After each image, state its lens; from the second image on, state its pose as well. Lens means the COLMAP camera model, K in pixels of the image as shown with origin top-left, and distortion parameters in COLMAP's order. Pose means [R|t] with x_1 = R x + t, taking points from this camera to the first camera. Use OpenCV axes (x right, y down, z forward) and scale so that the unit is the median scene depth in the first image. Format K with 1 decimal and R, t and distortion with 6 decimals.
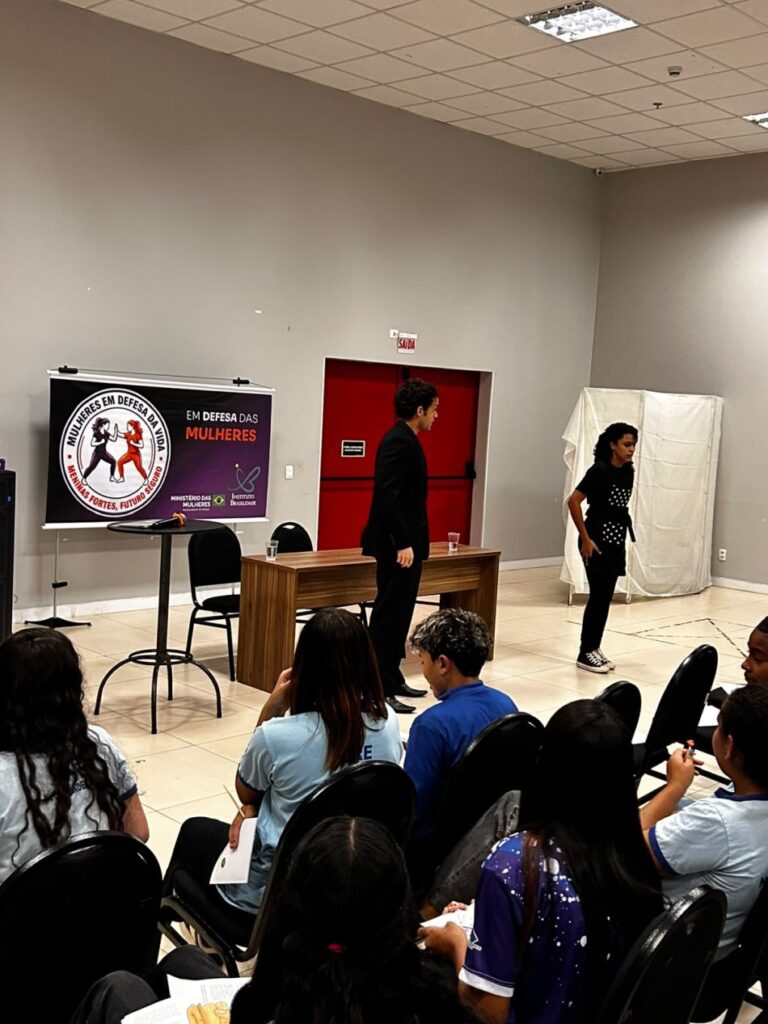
lens RADIAL K [[1129.9, 0, 388.6], [0, 1129.9, 512.0], [0, 0, 1]] dist [0.129427, -0.414135]
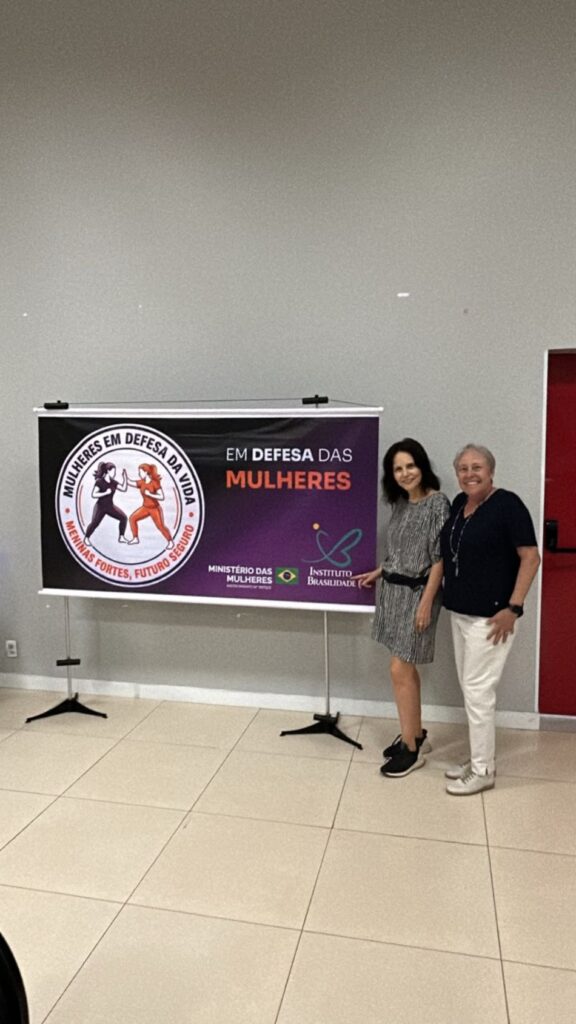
lens RADIAL K [[702.5, 0, 288.0], [0, 702.5, 512.0], [0, 0, 1]] dist [0.002447, 0.001199]
pose [[0.531998, 0.022846, -0.846437, 0.227379], [-0.047324, 0.998876, -0.002783, -0.051542], [0.845422, 0.041537, 0.532481, 0.829605]]
